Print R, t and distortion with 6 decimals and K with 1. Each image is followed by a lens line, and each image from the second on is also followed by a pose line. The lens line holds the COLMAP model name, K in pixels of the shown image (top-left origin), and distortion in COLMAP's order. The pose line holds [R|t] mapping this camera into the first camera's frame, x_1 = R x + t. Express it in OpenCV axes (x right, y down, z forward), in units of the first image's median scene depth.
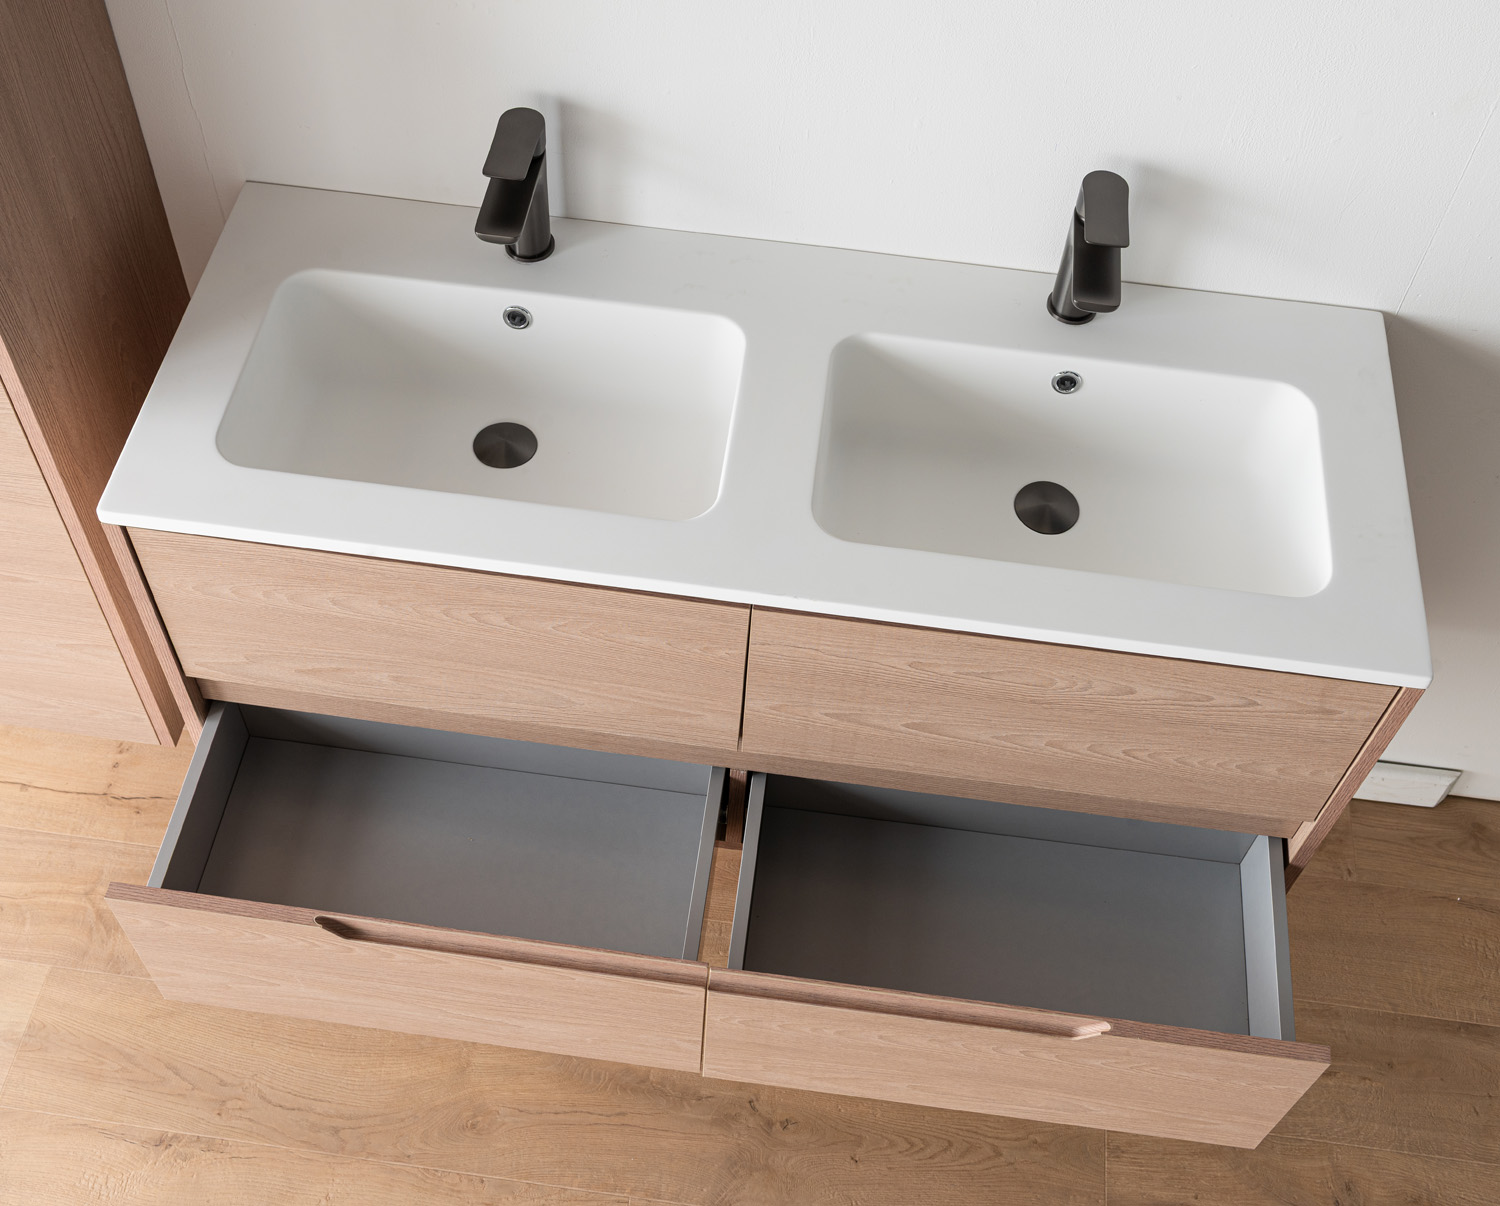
lens RADIAL K [[1654.0, 0, 704.2], [0, 1654.0, 599.3], [0, 0, 1]] dist [-0.011313, 0.000000]
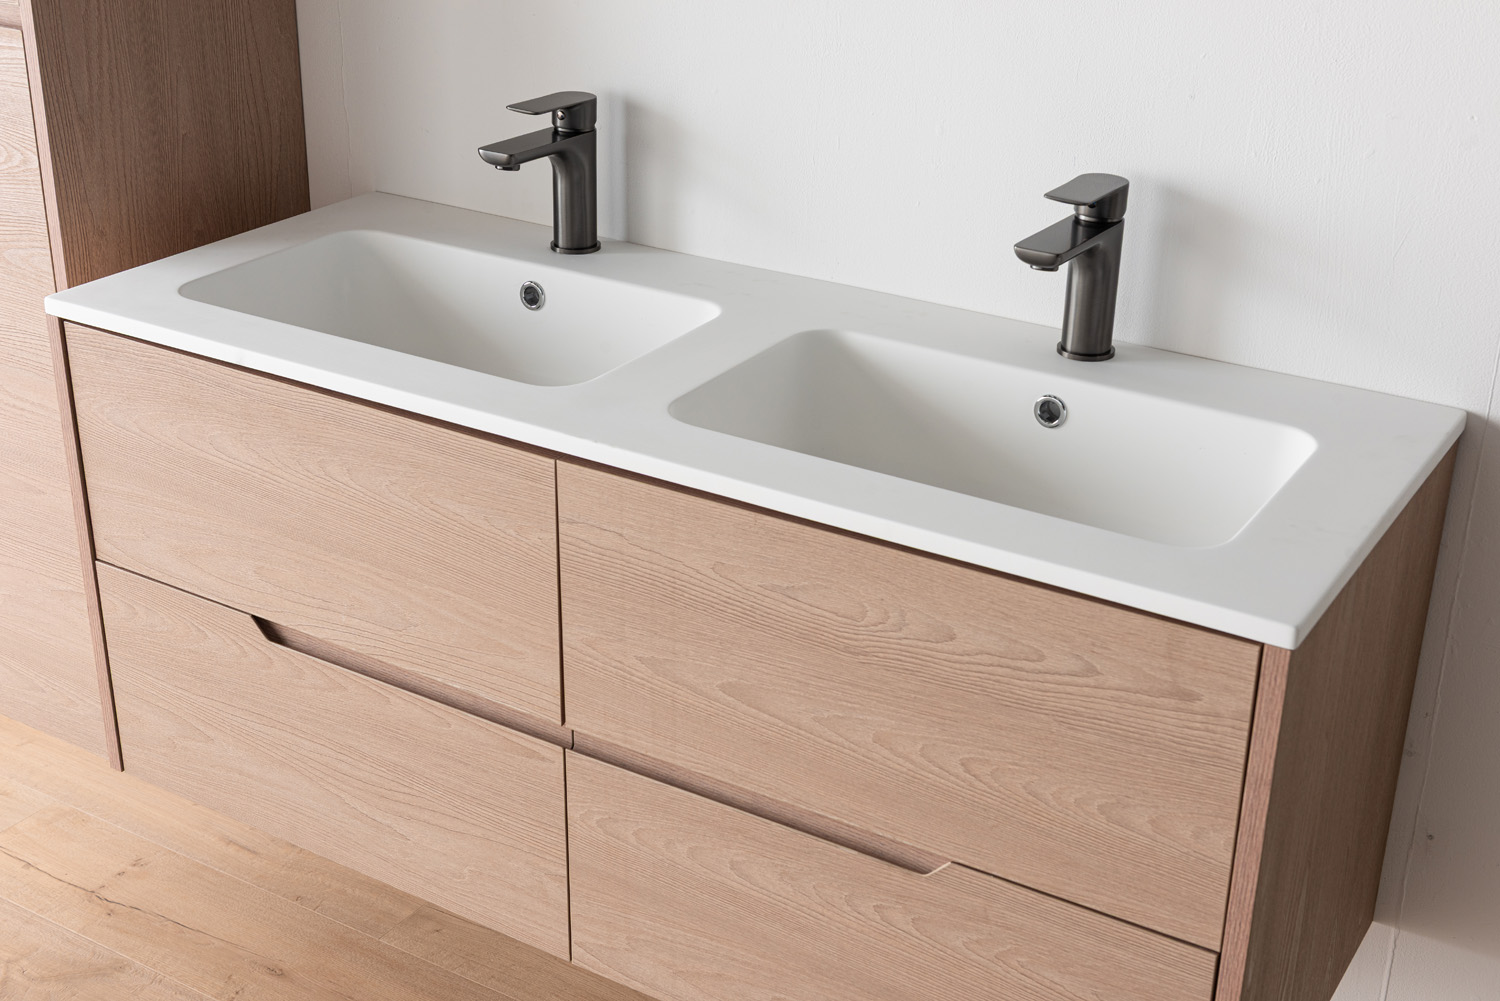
lens RADIAL K [[1895.9, 0, 739.8], [0, 1895.9, 505.8], [0, 0, 1]] dist [-0.000461, 0.000000]
pose [[0.913061, 0.159154, -0.375485, 0.472219], [-0.324173, 0.841884, -0.431443, 0.406172], [0.247449, 0.515656, 0.820285, 0.187975]]
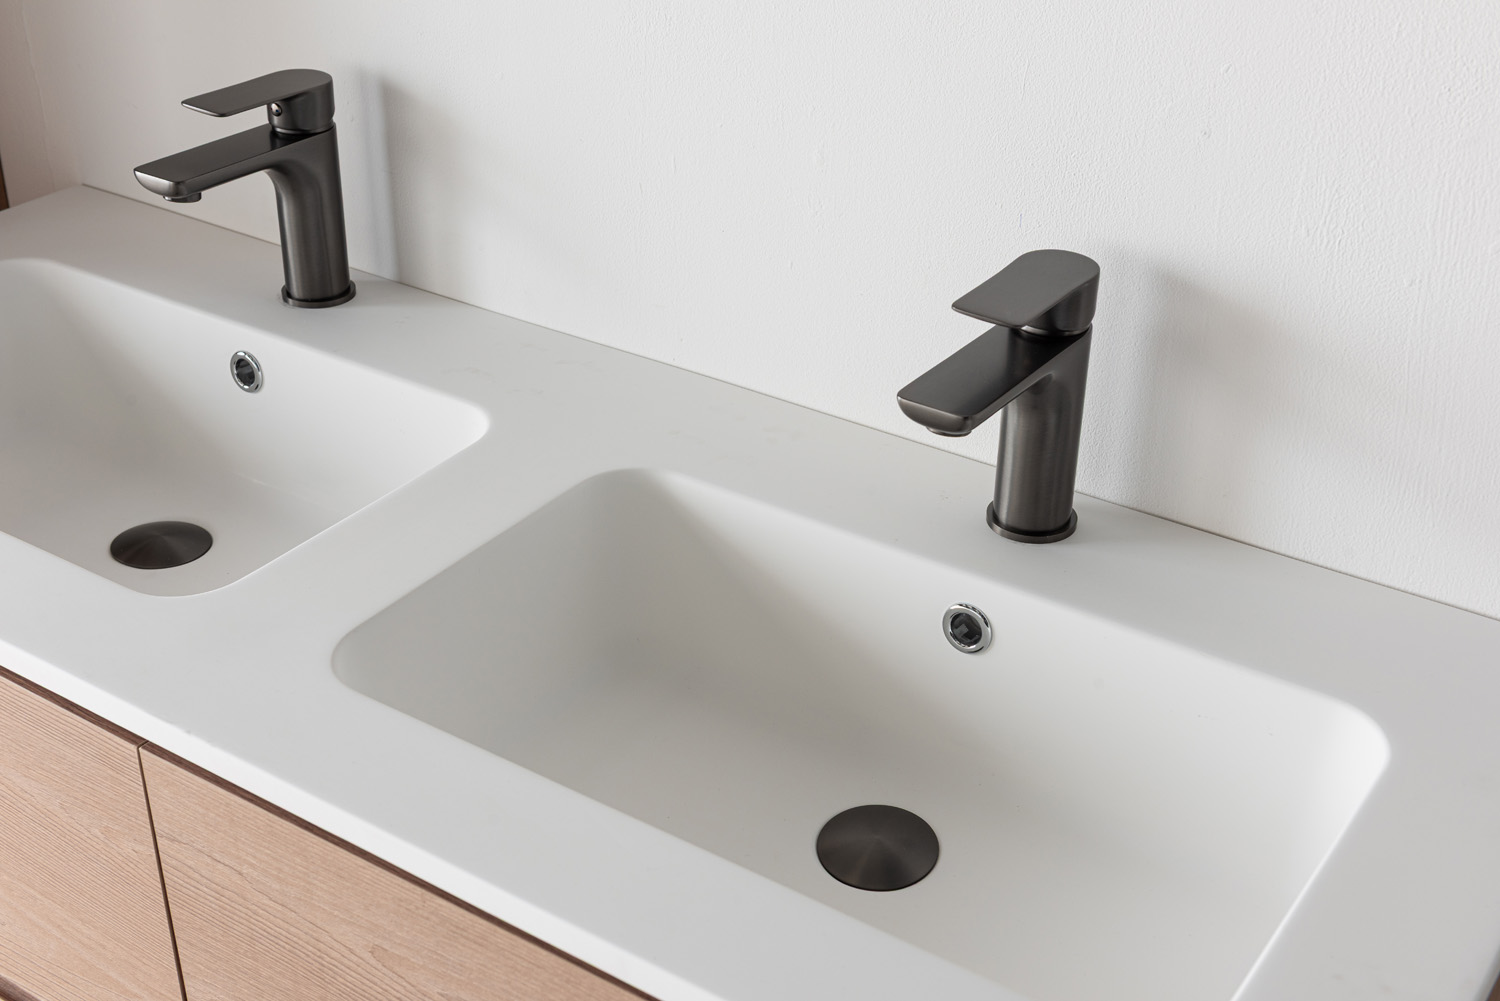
lens RADIAL K [[1895.9, 0, 741.6], [0, 1895.9, 508.0], [0, 0, 1]] dist [-0.000461, 0.000000]
pose [[0.897490, 0.205223, -0.390378, 0.407821], [-0.347713, 0.873758, -0.340063, 0.075645], [0.271307, 0.440943, 0.855548, 0.450945]]
